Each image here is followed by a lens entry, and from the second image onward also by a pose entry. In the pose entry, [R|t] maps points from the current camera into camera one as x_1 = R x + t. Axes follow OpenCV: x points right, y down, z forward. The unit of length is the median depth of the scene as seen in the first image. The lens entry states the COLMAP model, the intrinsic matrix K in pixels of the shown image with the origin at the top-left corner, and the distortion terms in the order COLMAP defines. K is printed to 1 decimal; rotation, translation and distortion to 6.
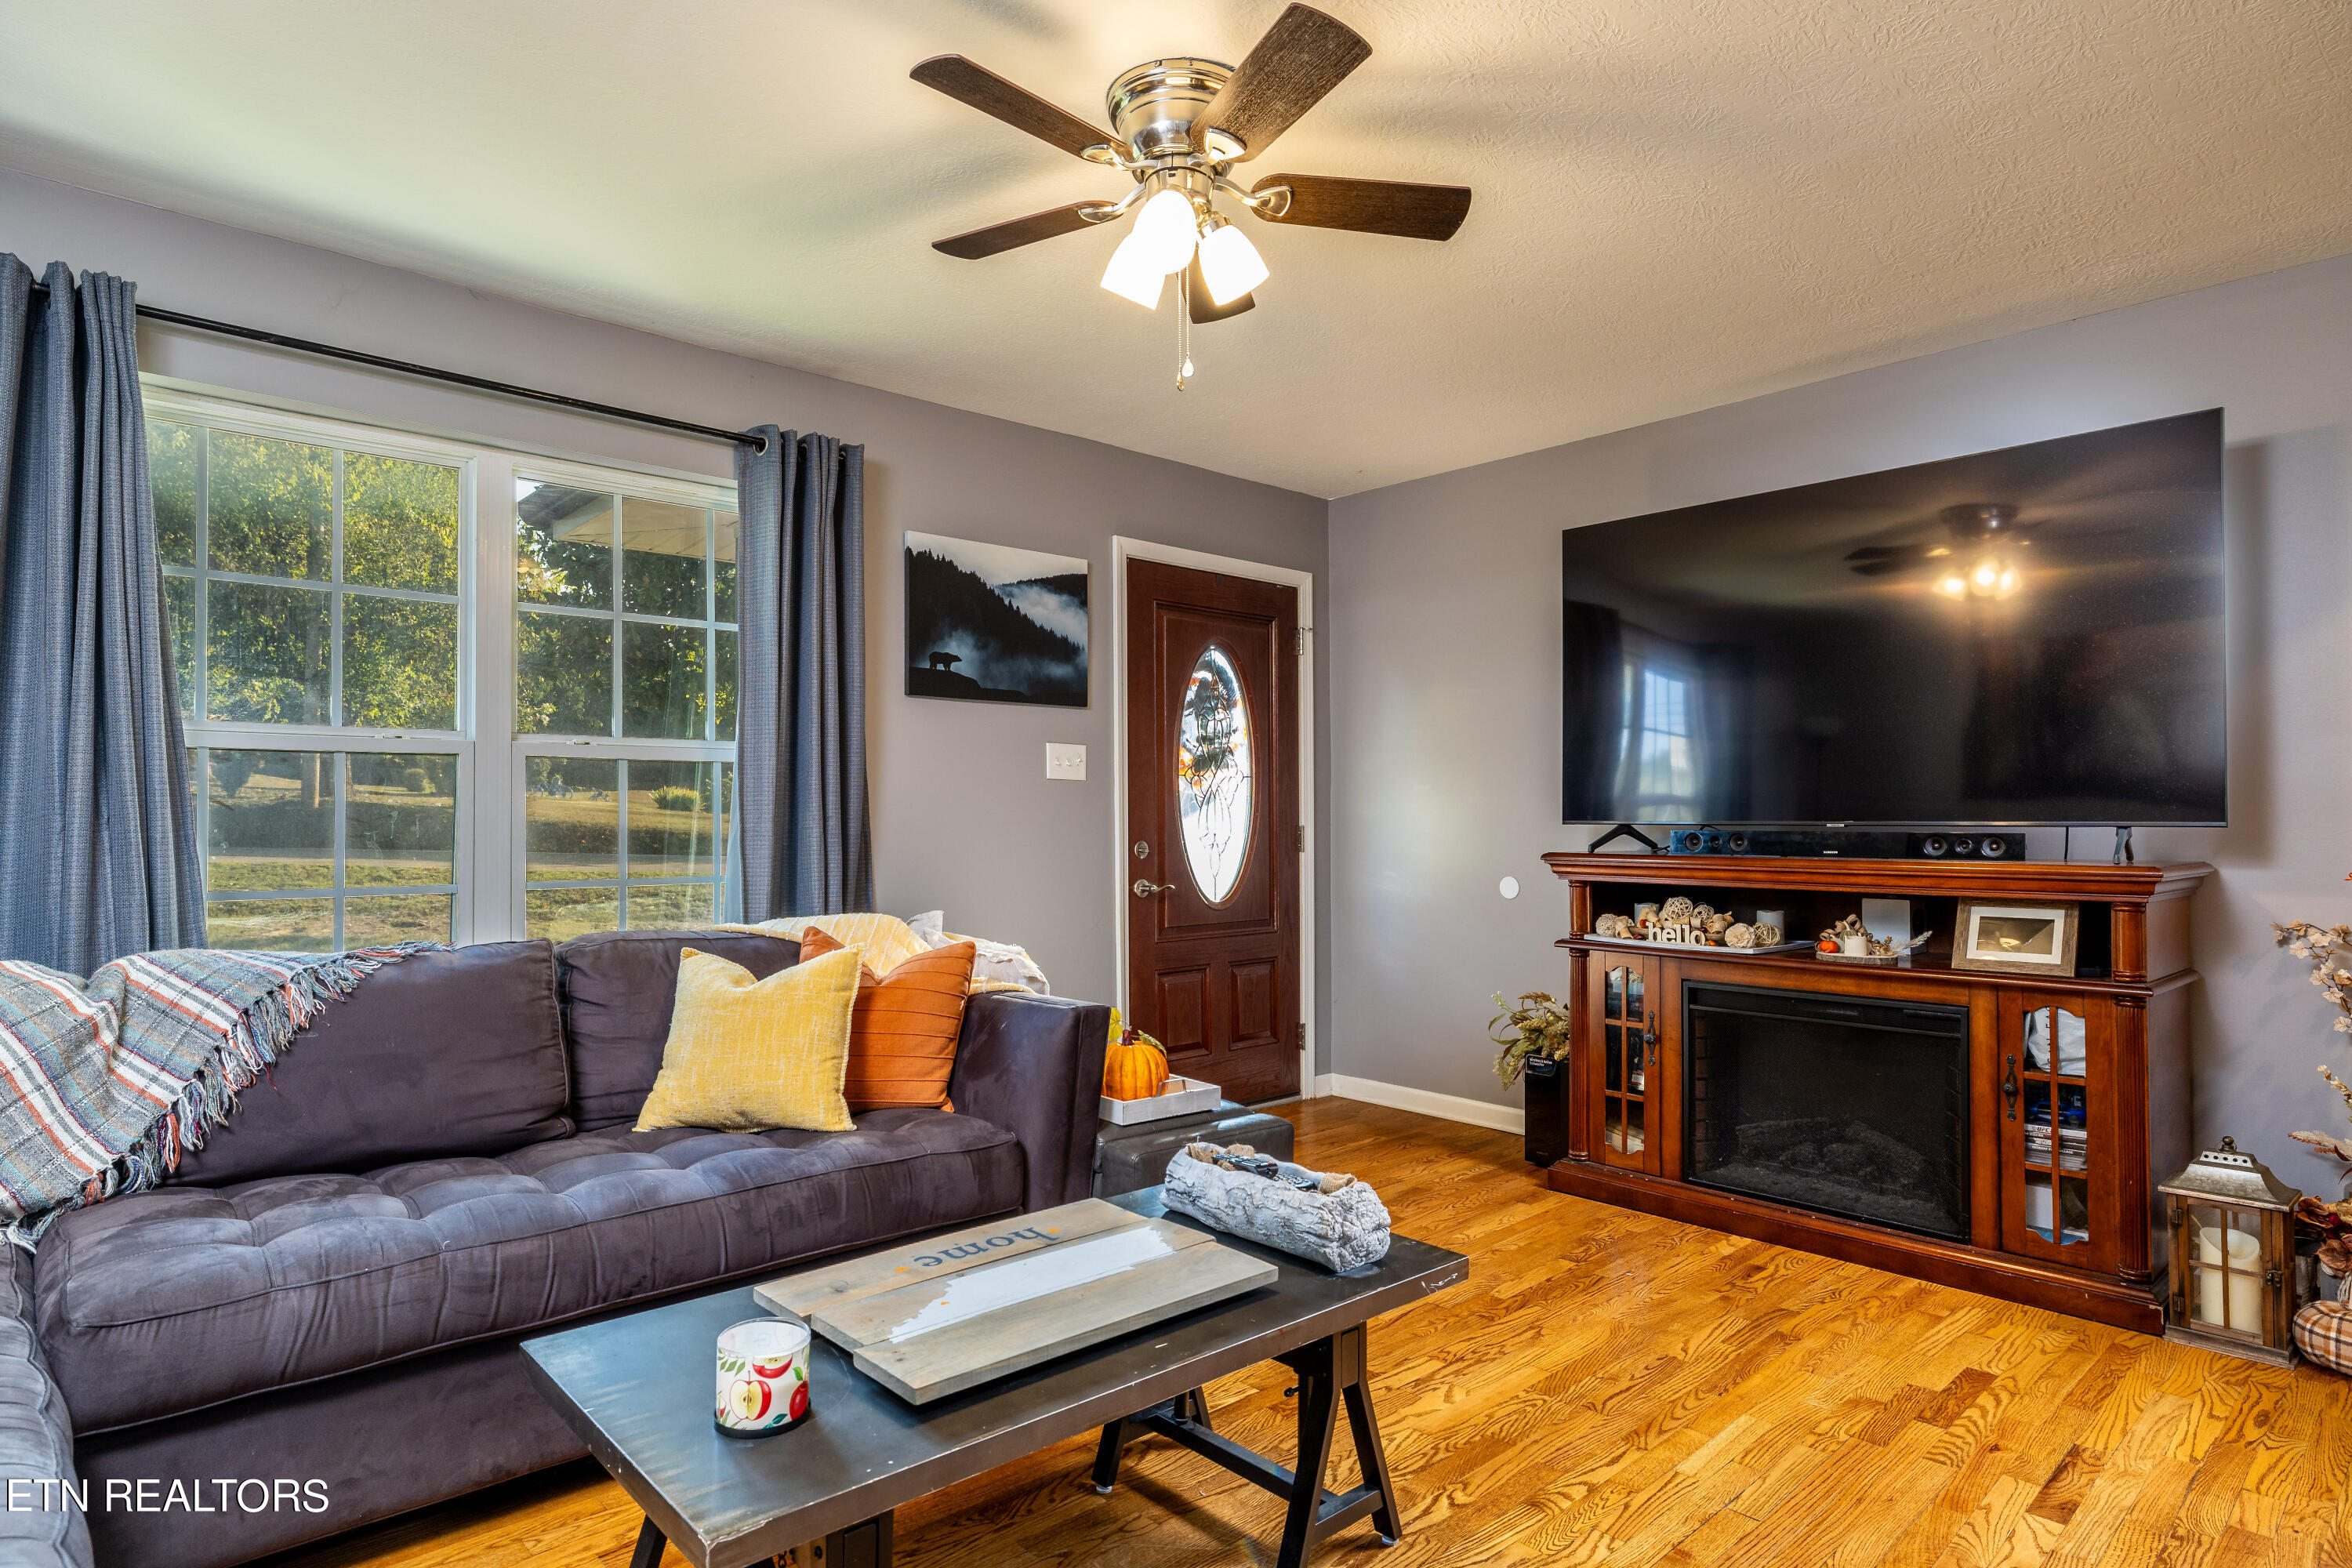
lens RADIAL K [[1291.4, 0, 1173.4], [0, 1291.4, 741.3], [0, 0, 1]] dist [-0.001219, -0.000726]
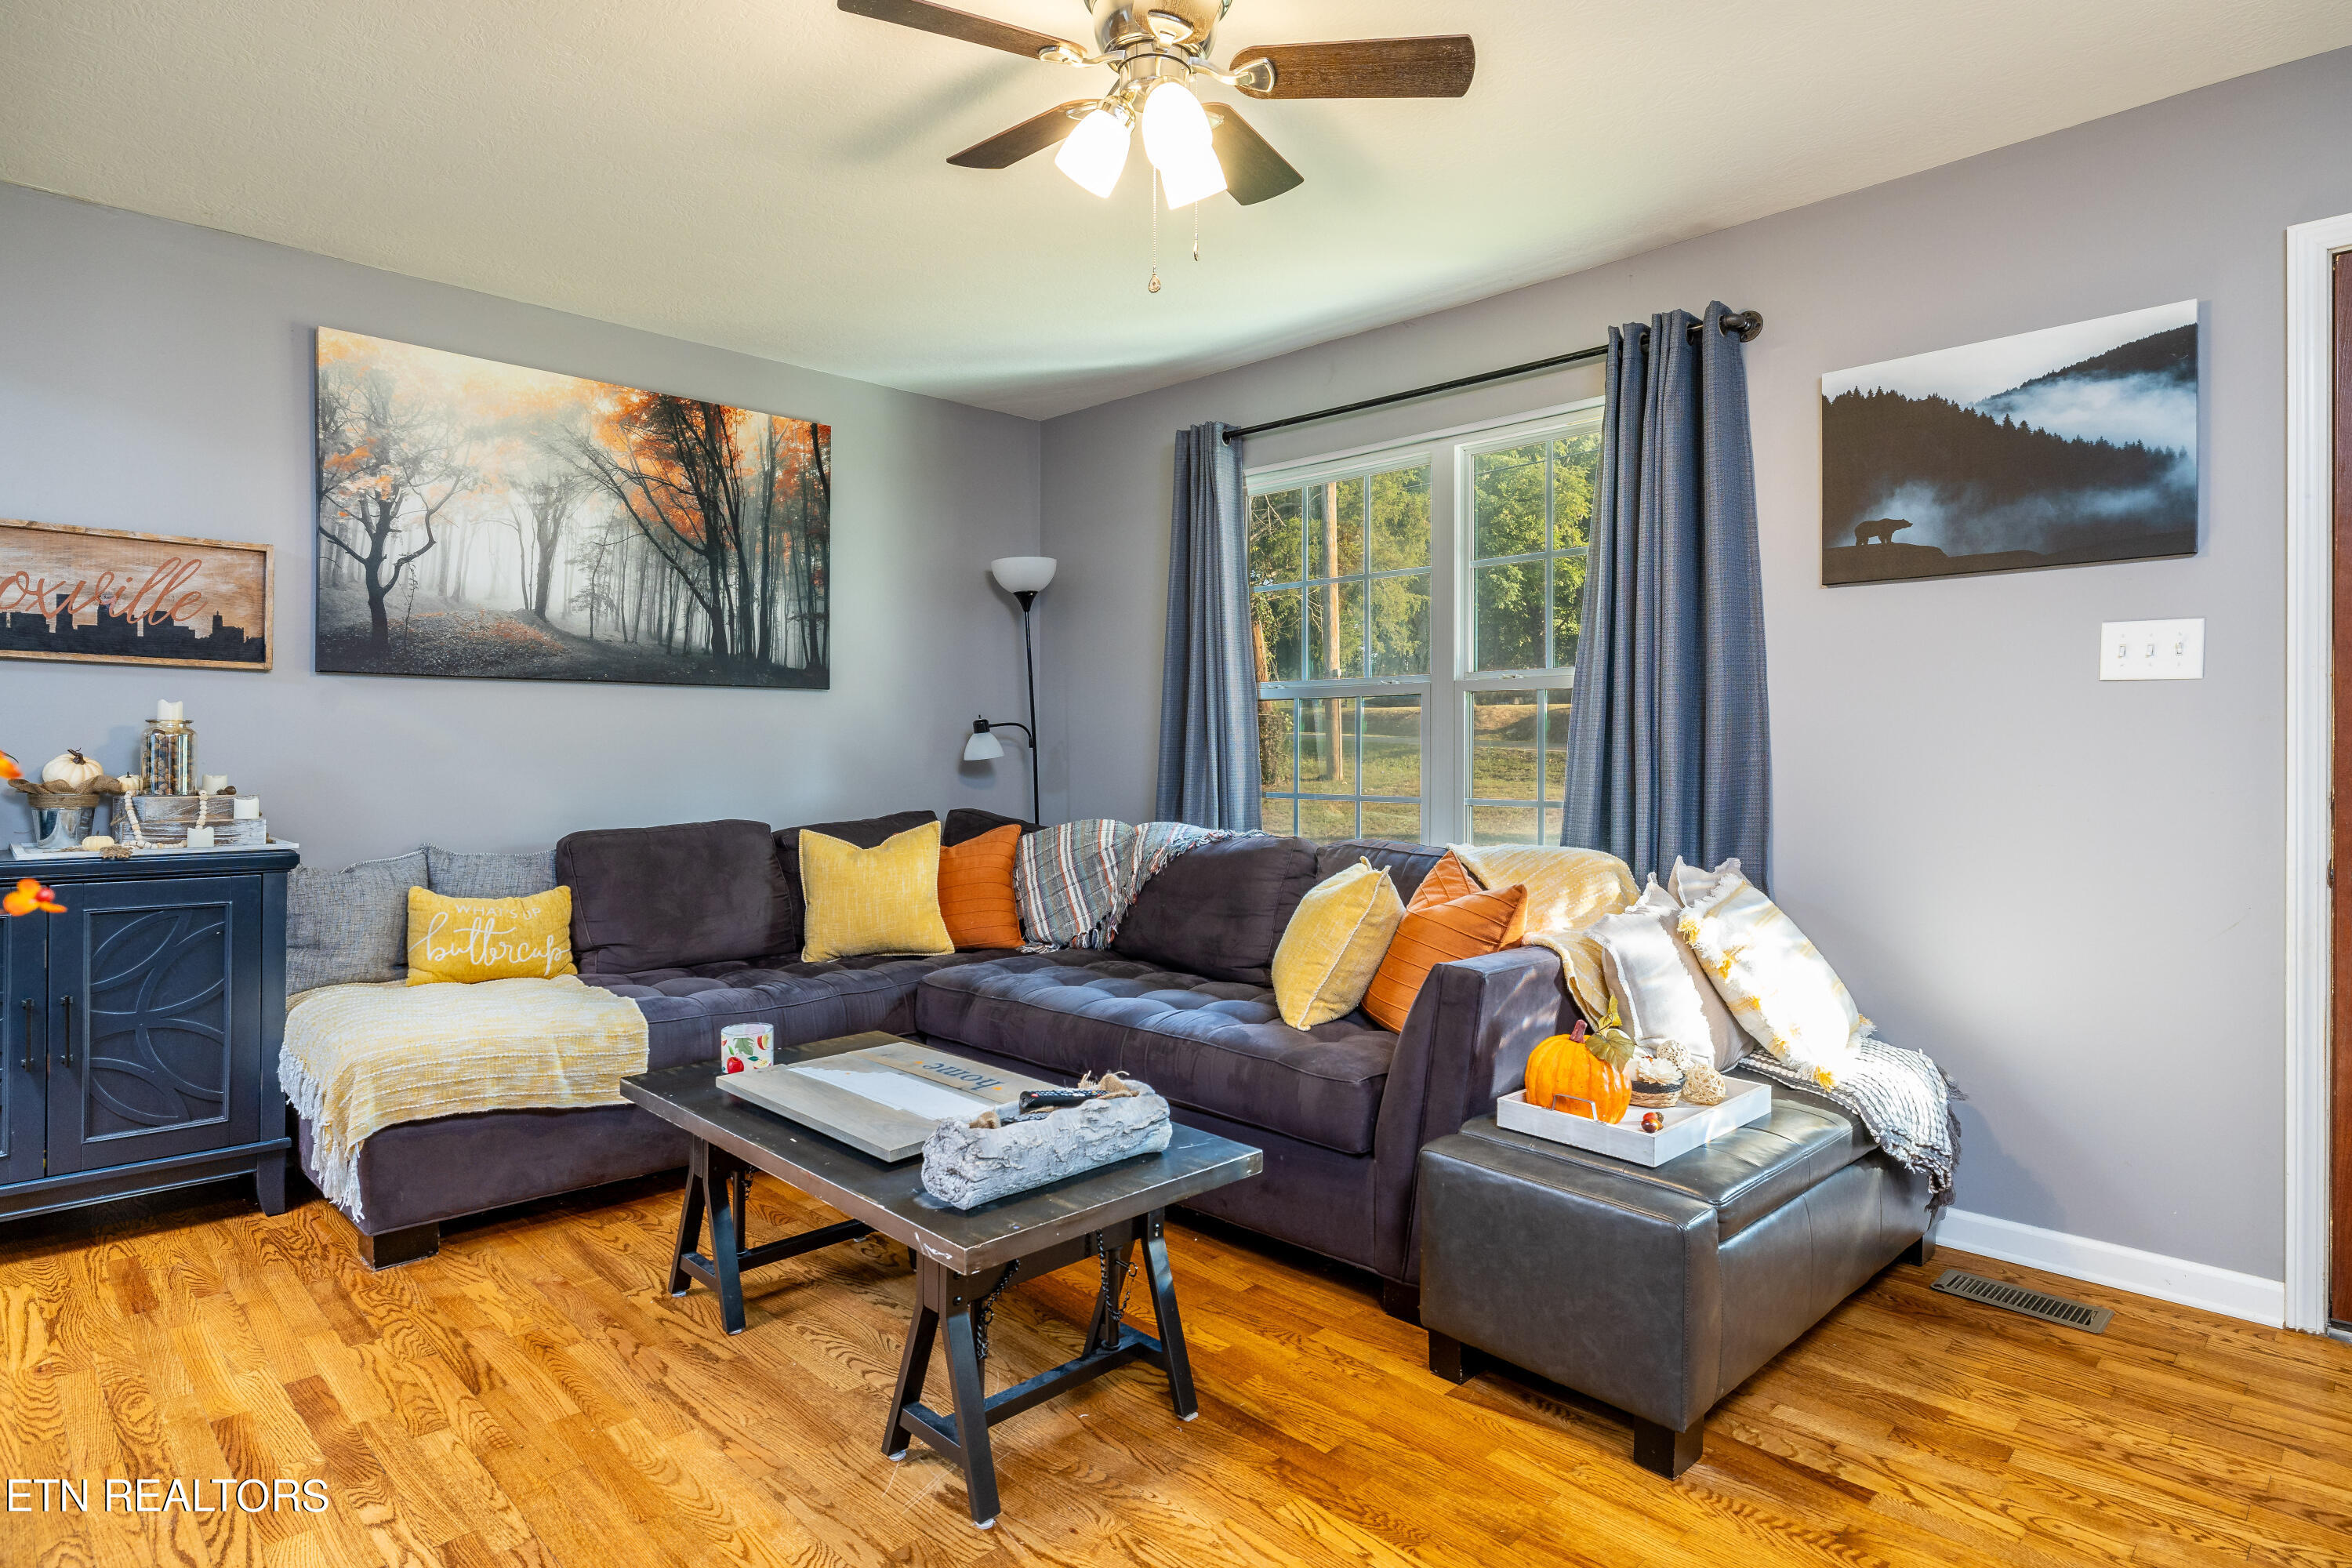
lens RADIAL K [[1291.4, 0, 1173.4], [0, 1291.4, 741.3], [0, 0, 1]] dist [-0.001219, -0.000726]
pose [[0.034864, -0.004724, -0.999381, 0.536707], [0.059184, 0.998244, -0.002654, 0.035109], [0.997638, -0.059055, 0.035082, 0.553951]]
